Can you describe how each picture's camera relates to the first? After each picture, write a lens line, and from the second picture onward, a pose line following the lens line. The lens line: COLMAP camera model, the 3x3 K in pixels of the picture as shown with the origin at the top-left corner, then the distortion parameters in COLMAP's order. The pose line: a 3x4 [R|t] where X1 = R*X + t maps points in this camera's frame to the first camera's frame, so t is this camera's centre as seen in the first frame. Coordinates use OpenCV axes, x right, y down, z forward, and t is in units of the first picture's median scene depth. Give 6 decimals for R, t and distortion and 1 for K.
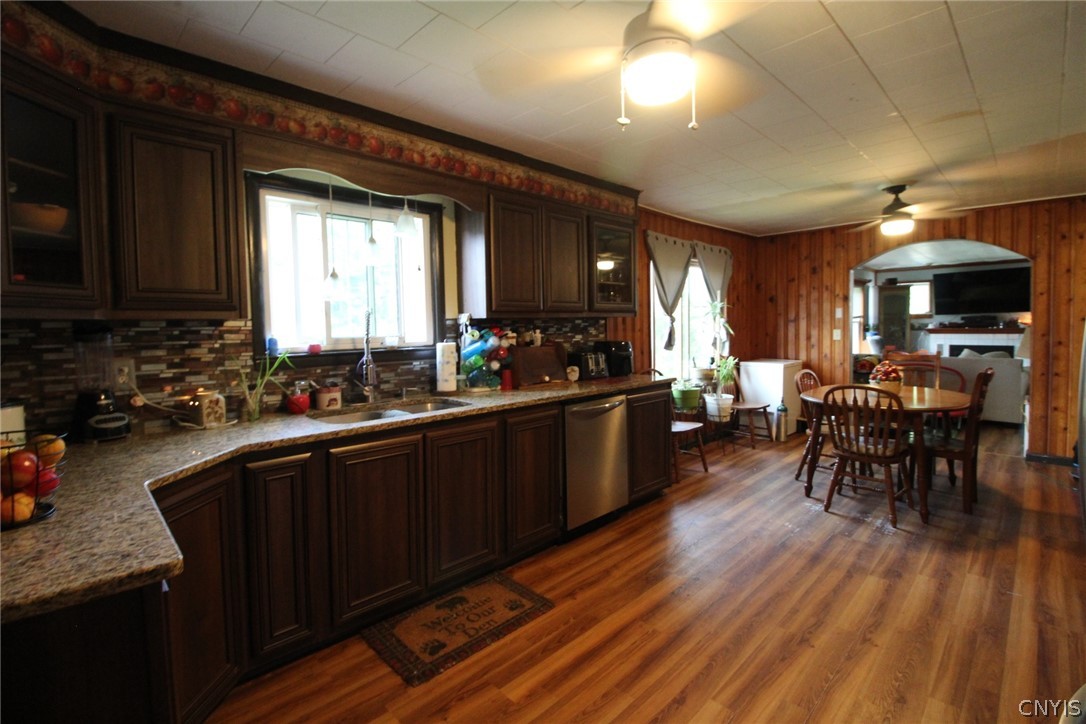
lens RADIAL K [[499.5, 0, 544.3], [0, 499.5, 350.7], [0, 0, 1]] dist [-0.004799, -0.010283]
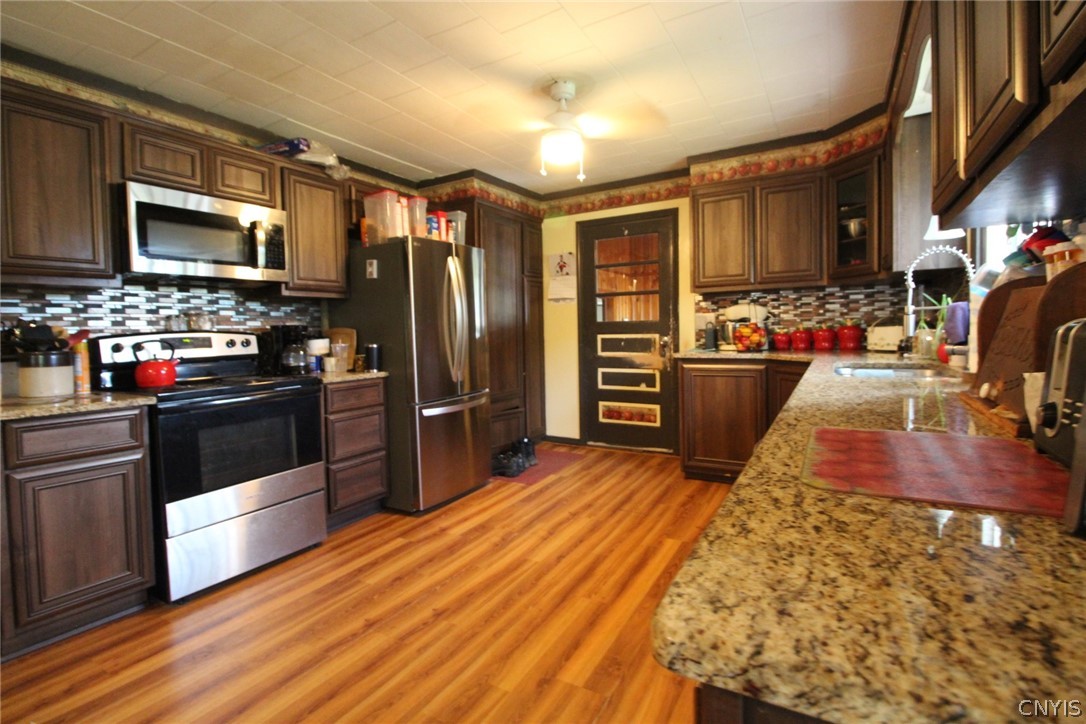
lens RADIAL K [[499.5, 0, 548.3], [0, 499.5, 353.2], [0, 0, 1]] dist [-0.004799, -0.010283]
pose [[-0.963402, 0.051008, -0.263165, 0.366797], [0.025661, 0.994770, 0.098868, -0.003877], [0.266831, 0.088496, -0.959672, 1.296120]]
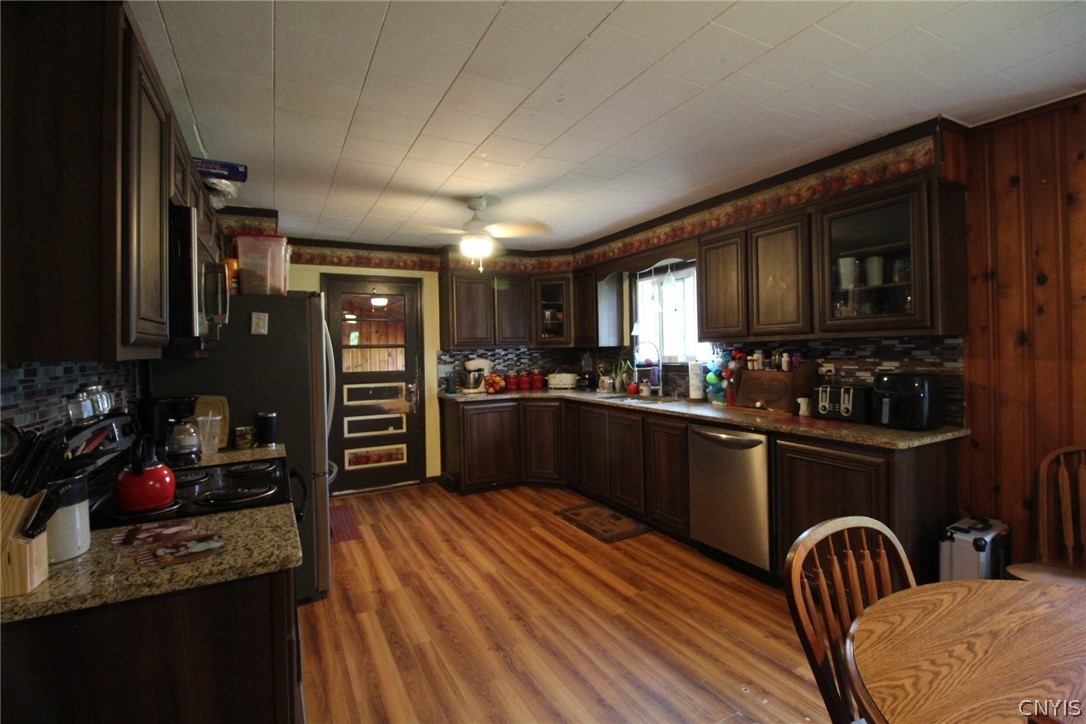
lens RADIAL K [[499.5, 0, 546.2], [0, 499.5, 353.2], [0, 0, 1]] dist [-0.004799, -0.010283]
pose [[-0.278976, 0.028390, -0.959878, 1.109306], [-0.022625, 0.999091, 0.036125, -0.072716], [0.960031, 0.031795, -0.278080, 0.926595]]
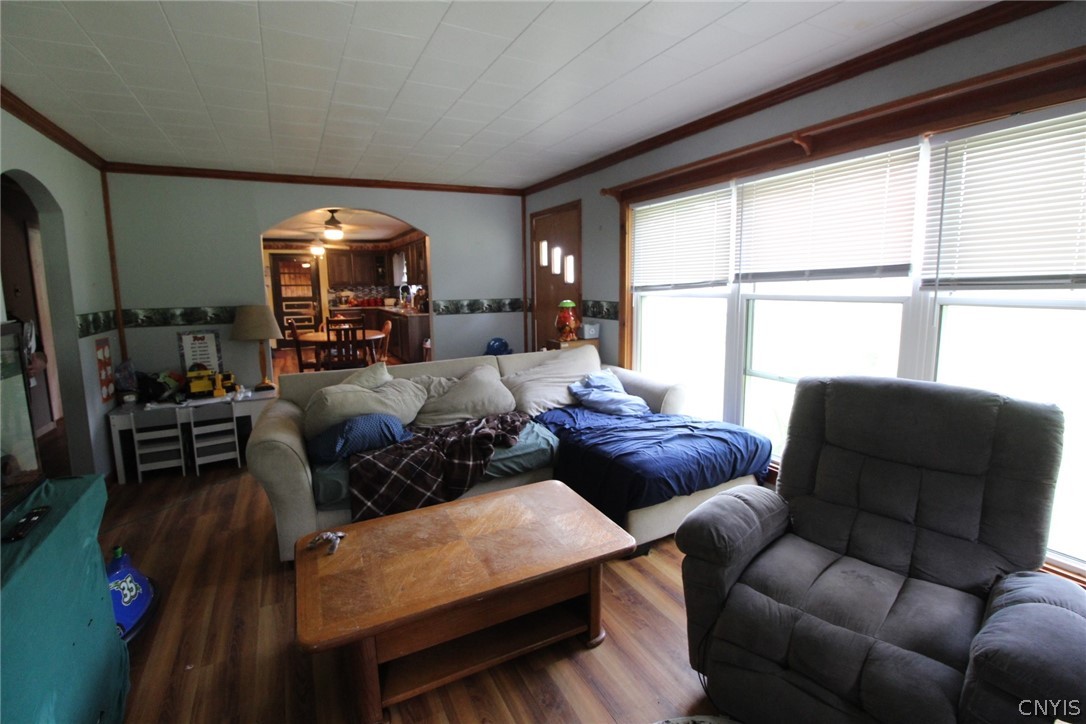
lens RADIAL K [[499.5, 0, 546.8], [0, 499.5, 353.5], [0, 0, 1]] dist [-0.004799, -0.010283]
pose [[-0.292313, 0.159519, -0.942925, 2.598847], [-0.028952, 0.984062, 0.175453, -0.217532], [0.955884, 0.078587, -0.283036, 2.658609]]
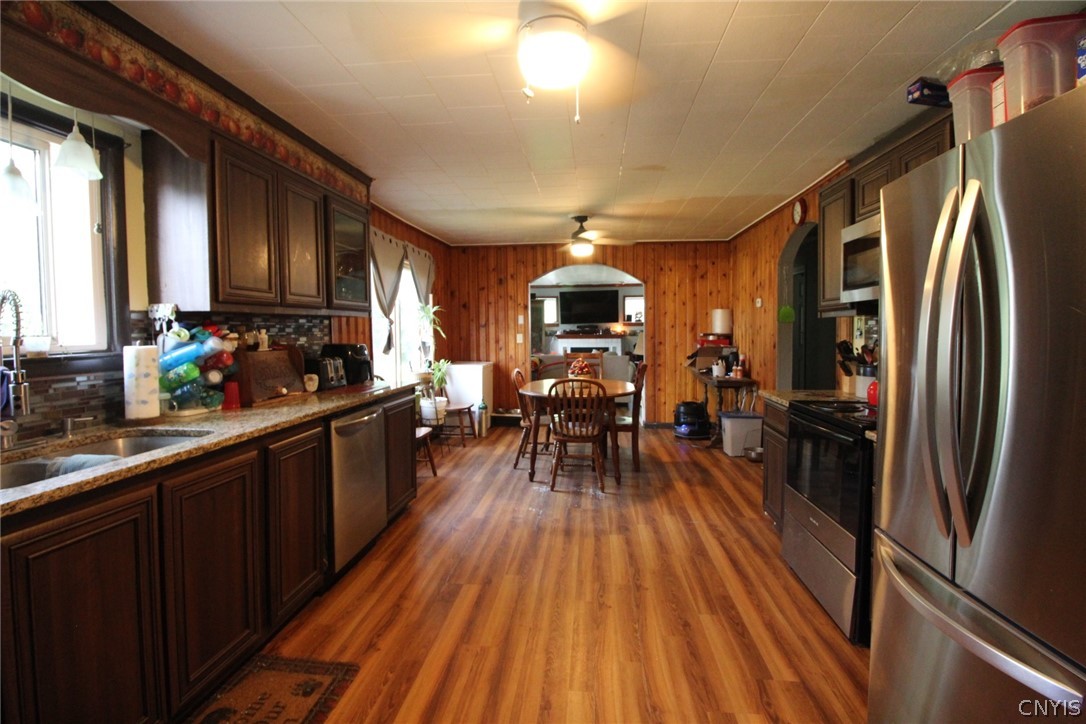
lens RADIAL K [[499.5, 0, 545.0], [0, 499.5, 351.4], [0, 0, 1]] dist [-0.004799, -0.010283]
pose [[0.770043, -0.017608, 0.637749, -0.191182], [0.026428, 0.999641, -0.004311, 0.008305], [-0.637445, 0.020174, 0.770232, 0.134373]]
